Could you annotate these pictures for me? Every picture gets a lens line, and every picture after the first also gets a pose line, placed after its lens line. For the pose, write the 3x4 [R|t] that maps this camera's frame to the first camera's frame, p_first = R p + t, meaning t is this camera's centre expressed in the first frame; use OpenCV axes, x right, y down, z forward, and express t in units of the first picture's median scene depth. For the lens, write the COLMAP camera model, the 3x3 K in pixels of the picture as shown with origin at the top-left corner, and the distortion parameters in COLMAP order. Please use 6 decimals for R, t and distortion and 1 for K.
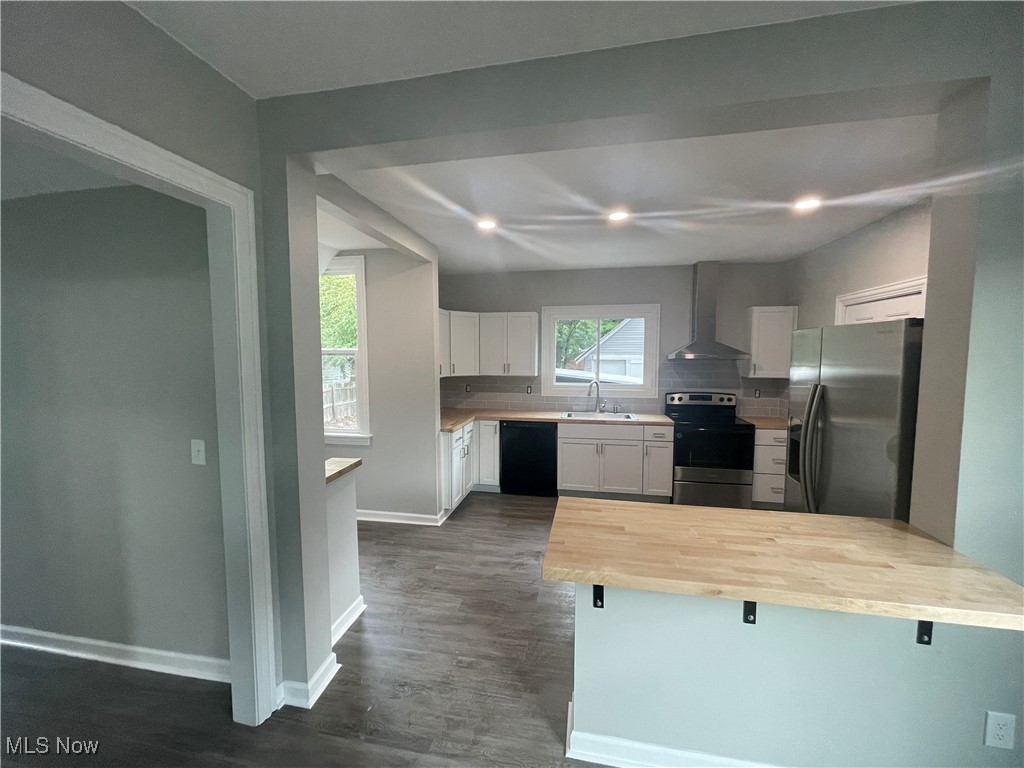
lens RADIAL K [[413.0, 0, 509.6], [0, 413.0, 382.2], [0, 0, 1]] dist [0.001429, 0.000473]
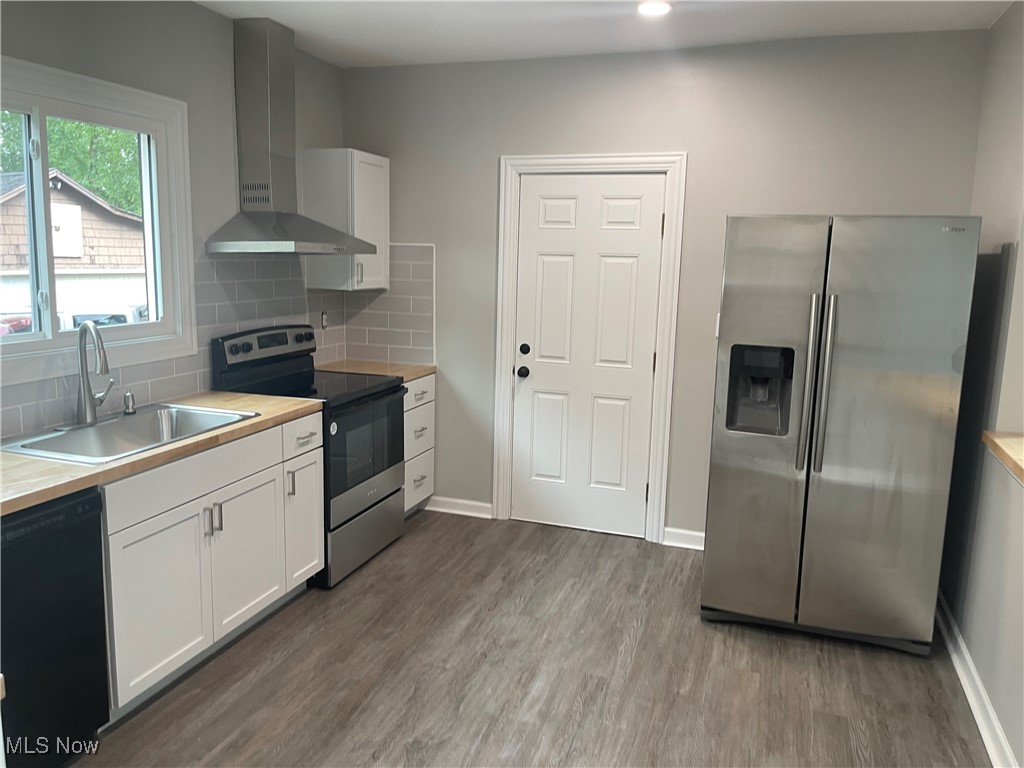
lens RADIAL K [[774.1, 0, 515.8], [0, 774.1, 376.3], [0, 0, 1]] dist [0.040203, -0.003529]
pose [[0.138531, -0.154612, 0.978215, -0.352319], [0.043739, 0.987730, 0.149922, -0.040745], [-0.989392, 0.022017, 0.143594, 0.658572]]
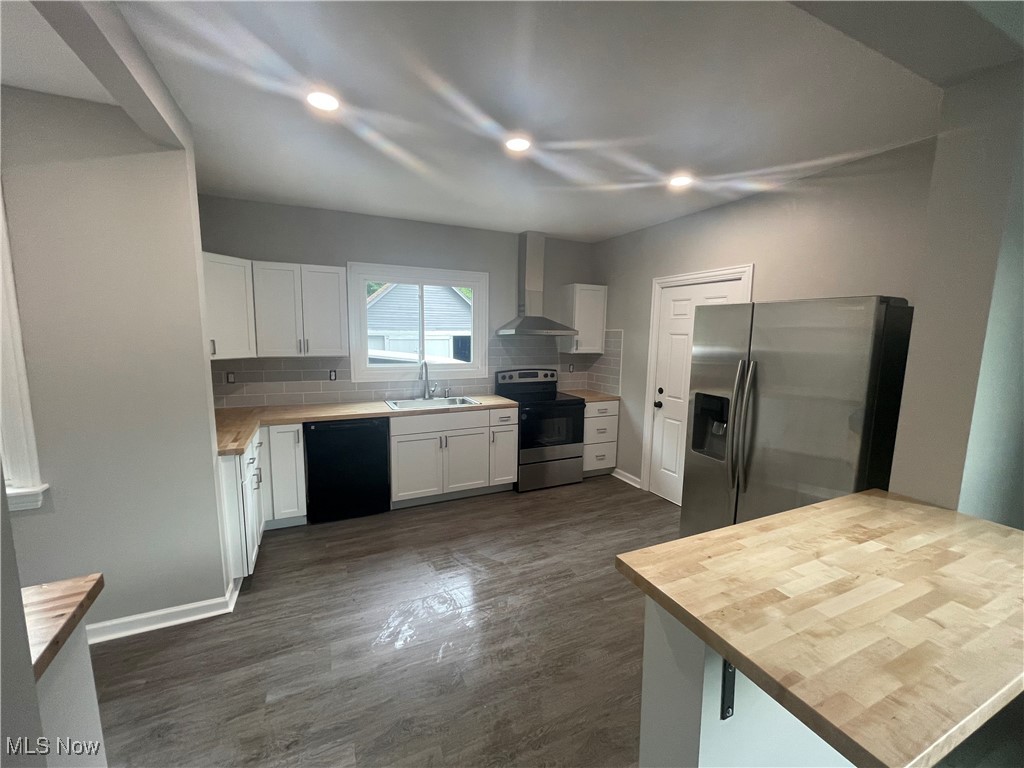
lens RADIAL K [[413.0, 0, 507.7], [0, 413.0, 383.0], [0, 0, 1]] dist [0.001429, 0.000473]
pose [[0.811742, -0.061537, 0.580764, -0.151100], [0.026865, 0.997315, 0.068125, -0.011546], [-0.583397, -0.039698, 0.811216, 0.255803]]
